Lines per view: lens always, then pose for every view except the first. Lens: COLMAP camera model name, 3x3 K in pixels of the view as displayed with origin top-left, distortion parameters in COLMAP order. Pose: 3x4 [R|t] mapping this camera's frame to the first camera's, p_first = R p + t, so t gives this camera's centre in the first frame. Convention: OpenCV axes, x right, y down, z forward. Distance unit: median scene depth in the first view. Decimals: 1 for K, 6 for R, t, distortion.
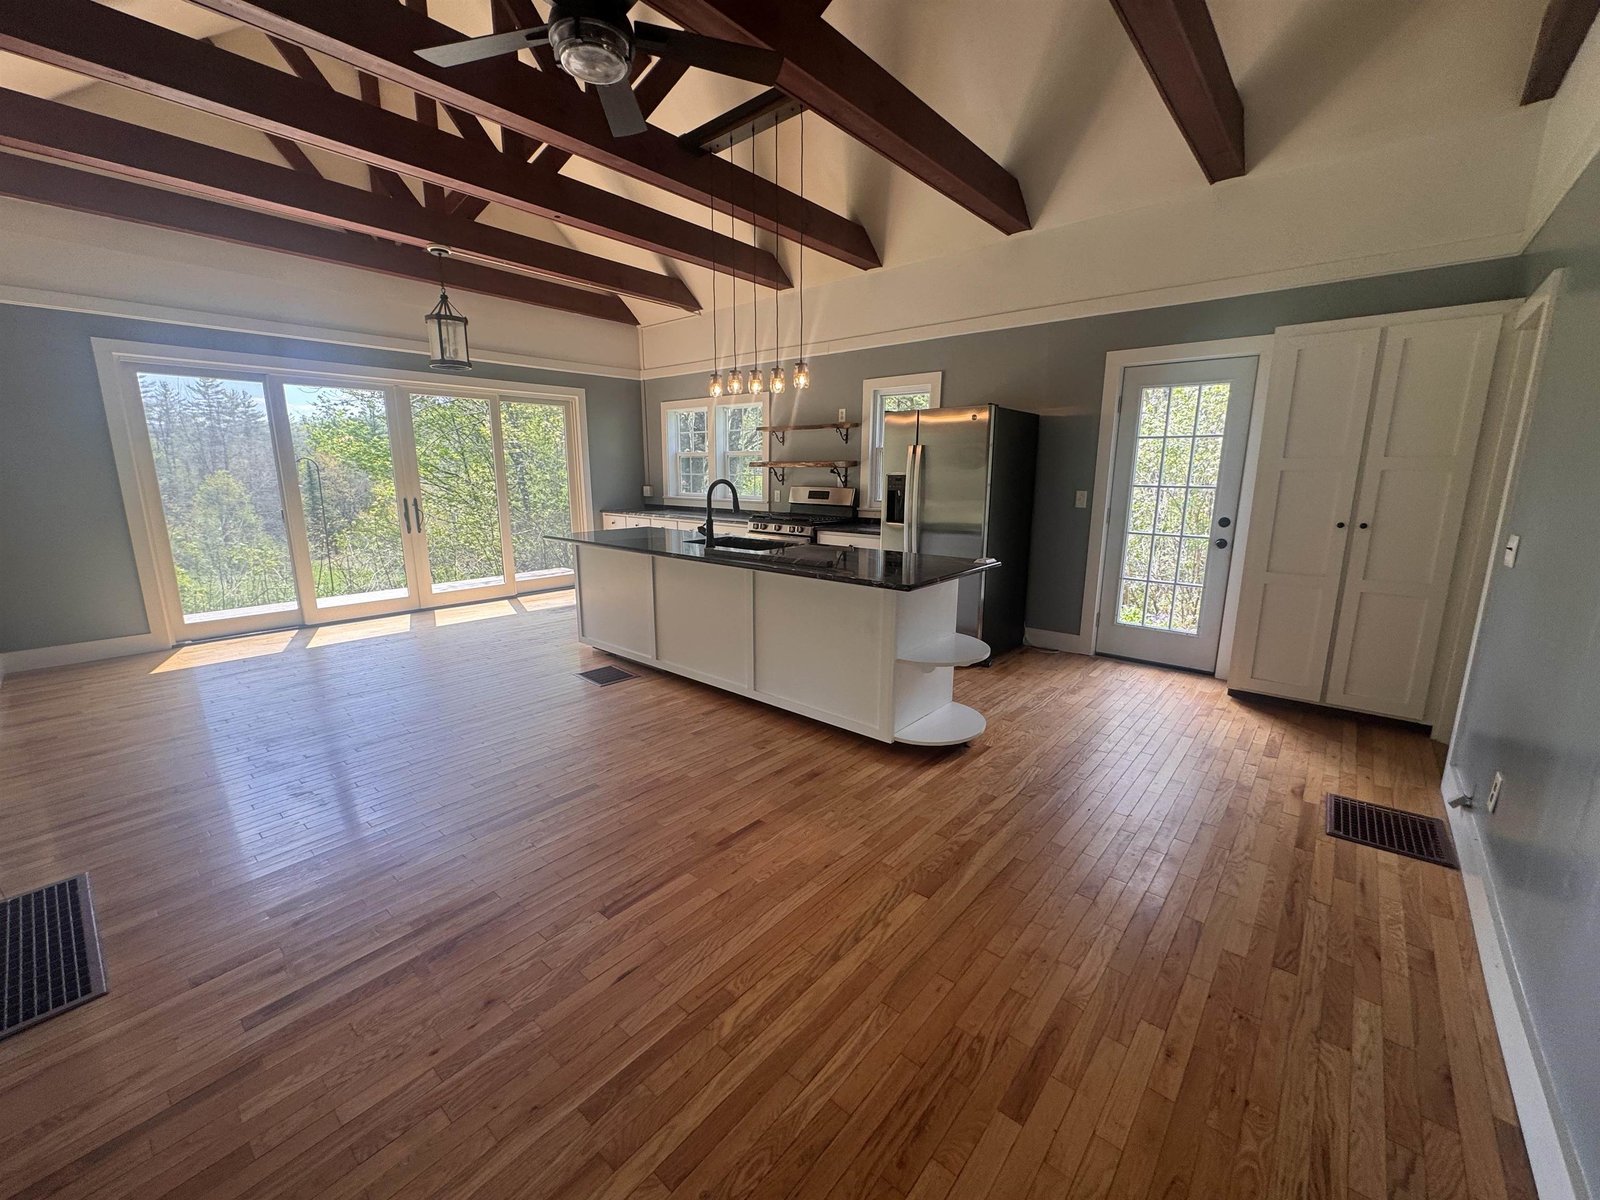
lens RADIAL K [[642.0, 0, 798.6], [0, 642.0, 596.9], [0, 0, 1]] dist [-0.002833, 0.000326]
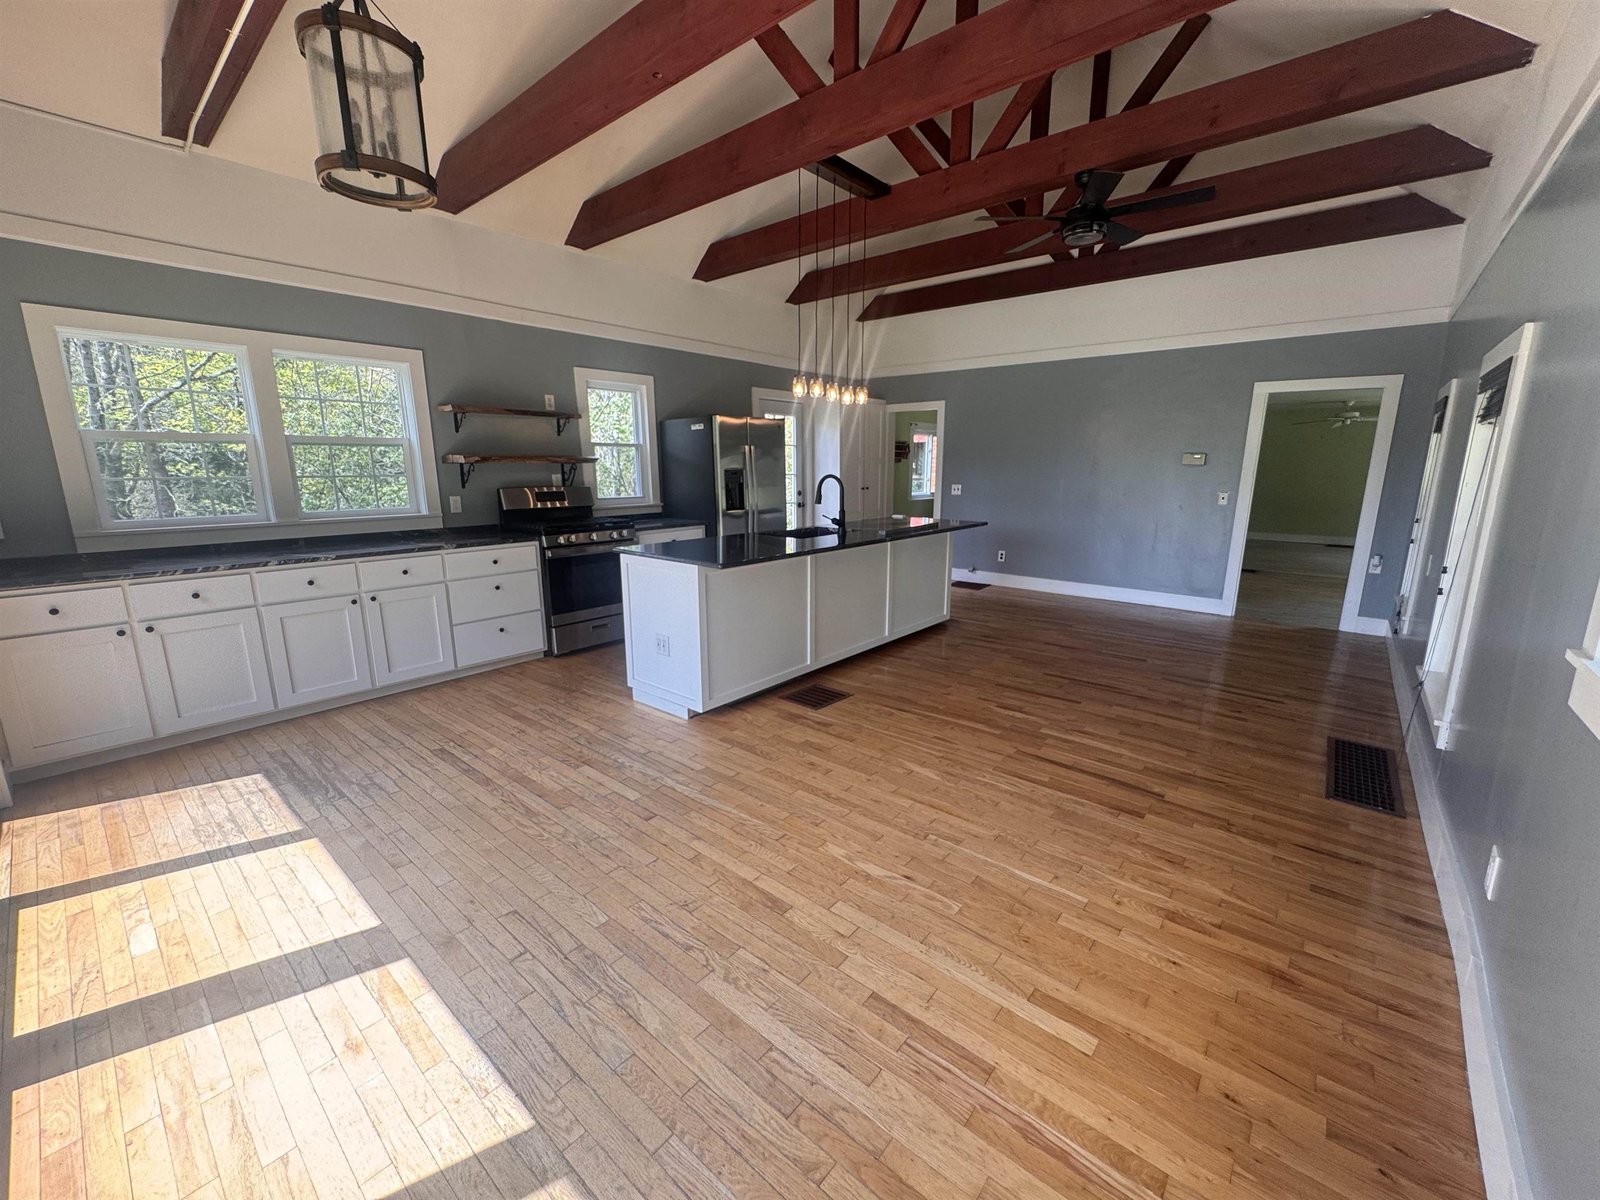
lens RADIAL K [[642.0, 0, 798.6], [0, 642.0, 596.9], [0, 0, 1]] dist [-0.002833, 0.000326]
pose [[-0.003627, -0.205391, 0.978673, -1.100477], [0.198446, 0.959067, 0.202011, -0.188809], [-0.980105, 0.194947, 0.037281, 0.926301]]
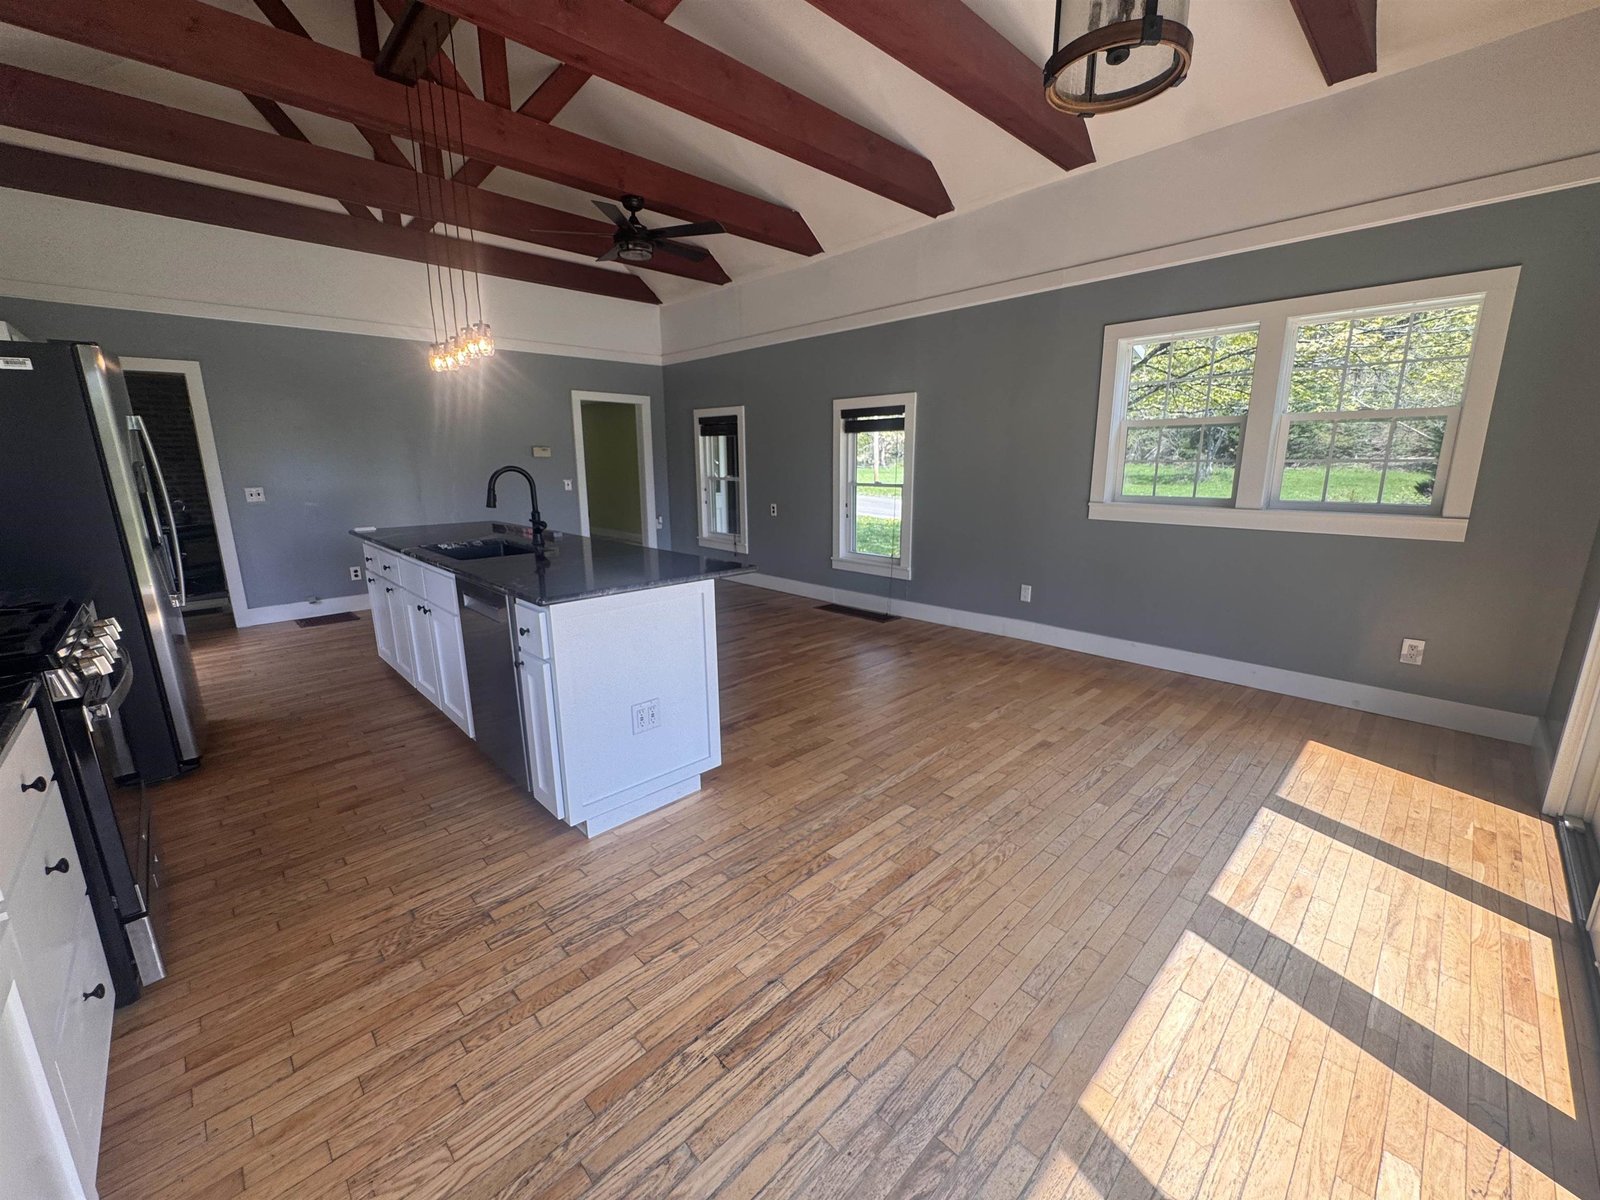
lens RADIAL K [[642.0, 0, 798.6], [0, 642.0, 596.9], [0, 0, 1]] dist [-0.002833, 0.000326]
pose [[-0.995403, -0.014657, 0.094650, -0.501978], [0.024626, 0.915834, 0.400801, -0.311023], [-0.092558, 0.401289, -0.911263, 1.580806]]
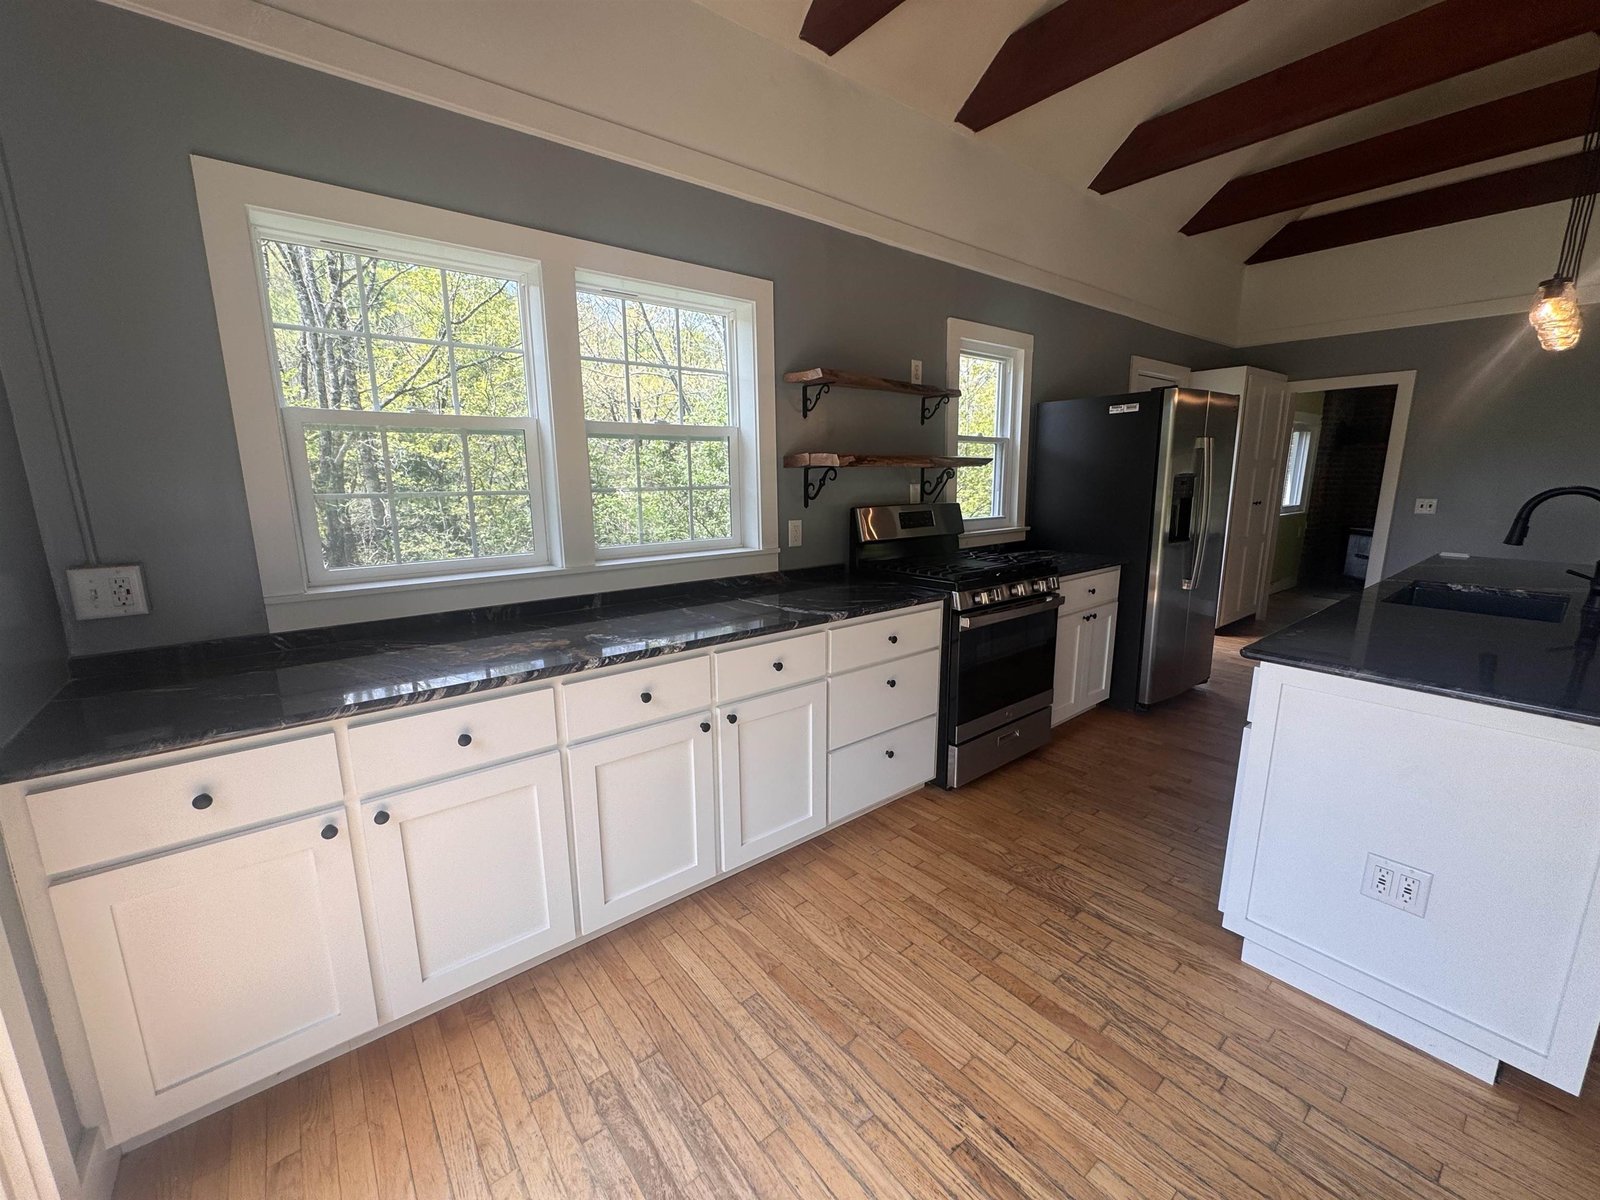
lens RADIAL K [[642.0, 0, 798.6], [0, 642.0, 596.9], [0, 0, 1]] dist [-0.002833, 0.000326]
pose [[0.188984, -0.193122, 0.962803, -0.686964], [0.199214, 0.967623, 0.154986, -0.270594], [-0.961561, 0.162514, 0.221338, 1.344636]]
